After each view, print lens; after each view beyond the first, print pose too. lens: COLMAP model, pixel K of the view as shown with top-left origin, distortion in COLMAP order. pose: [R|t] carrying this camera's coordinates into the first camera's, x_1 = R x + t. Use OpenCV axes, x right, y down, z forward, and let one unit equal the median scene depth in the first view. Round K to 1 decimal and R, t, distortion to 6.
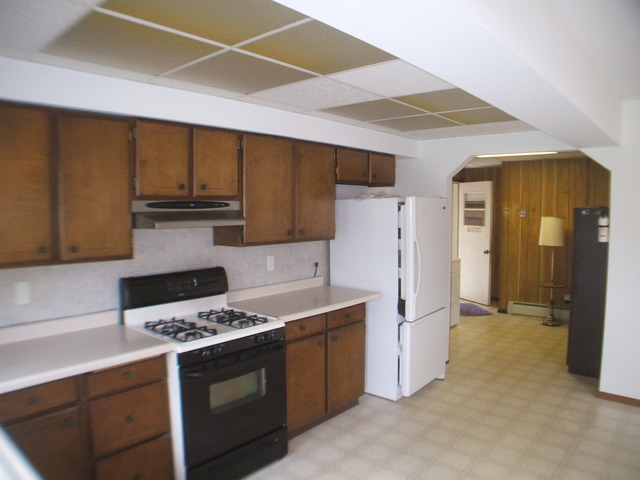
lens RADIAL K [[470.0, 0, 316.9], [0, 470.0, 240.3], [0, 0, 1]] dist [-0.205157, 0.122163]
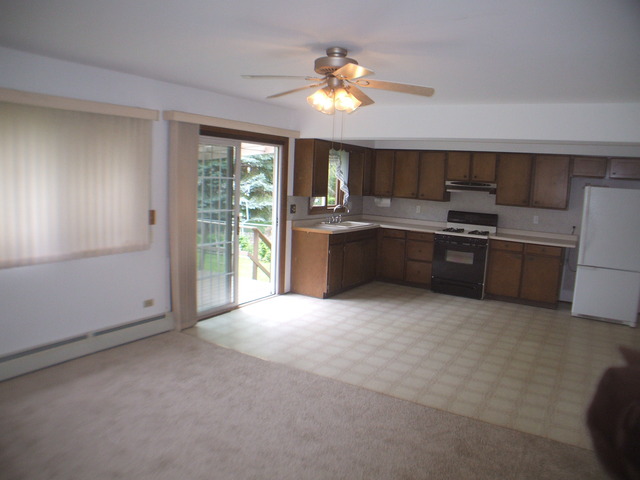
lens RADIAL K [[470.0, 0, 316.9], [0, 470.0, 240.3], [0, 0, 1]] dist [-0.205157, 0.122163]
pose [[0.154848, 0.137136, -0.978374, 1.969981], [-0.115125, 0.986077, 0.119994, 0.020027], [0.981208, 0.094055, 0.168480, -0.181901]]
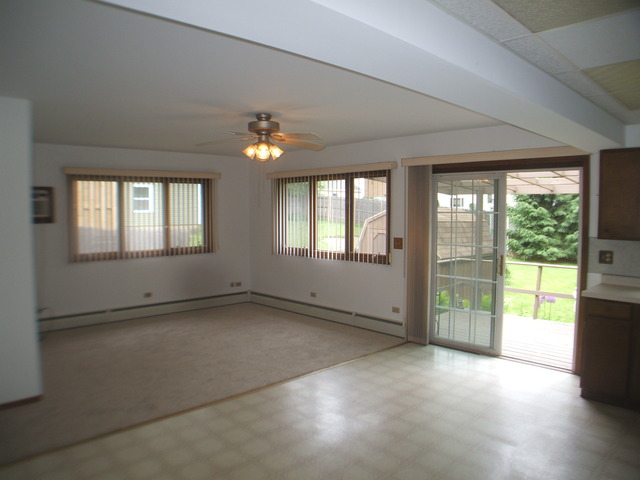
lens RADIAL K [[470.0, 0, 316.9], [0, 470.0, 240.3], [0, 0, 1]] dist [-0.205157, 0.122163]
pose [[-0.995747, -0.005575, 0.091962, 0.550558], [0.007309, 0.990241, 0.139175, -0.102299], [-0.091840, 0.139255, -0.985989, 1.526977]]
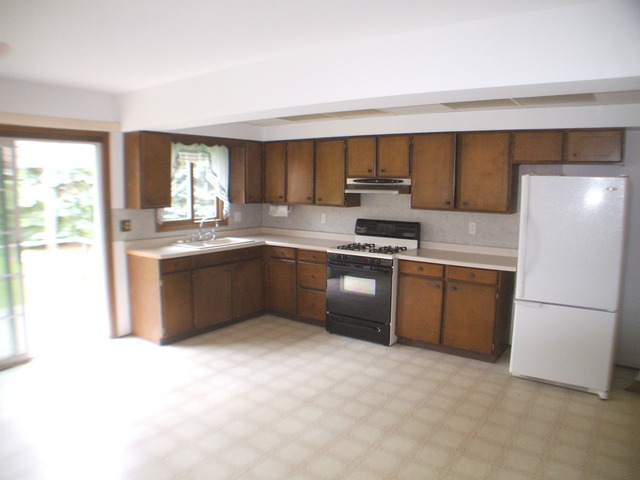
lens RADIAL K [[470.0, 0, 316.9], [0, 470.0, 240.3], [0, 0, 1]] dist [-0.205157, 0.122163]
pose [[0.091113, 0.122113, -0.988325, 1.441293], [-0.080289, 0.990123, 0.114934, -0.037747], [0.992599, 0.068880, 0.100017, 0.588620]]
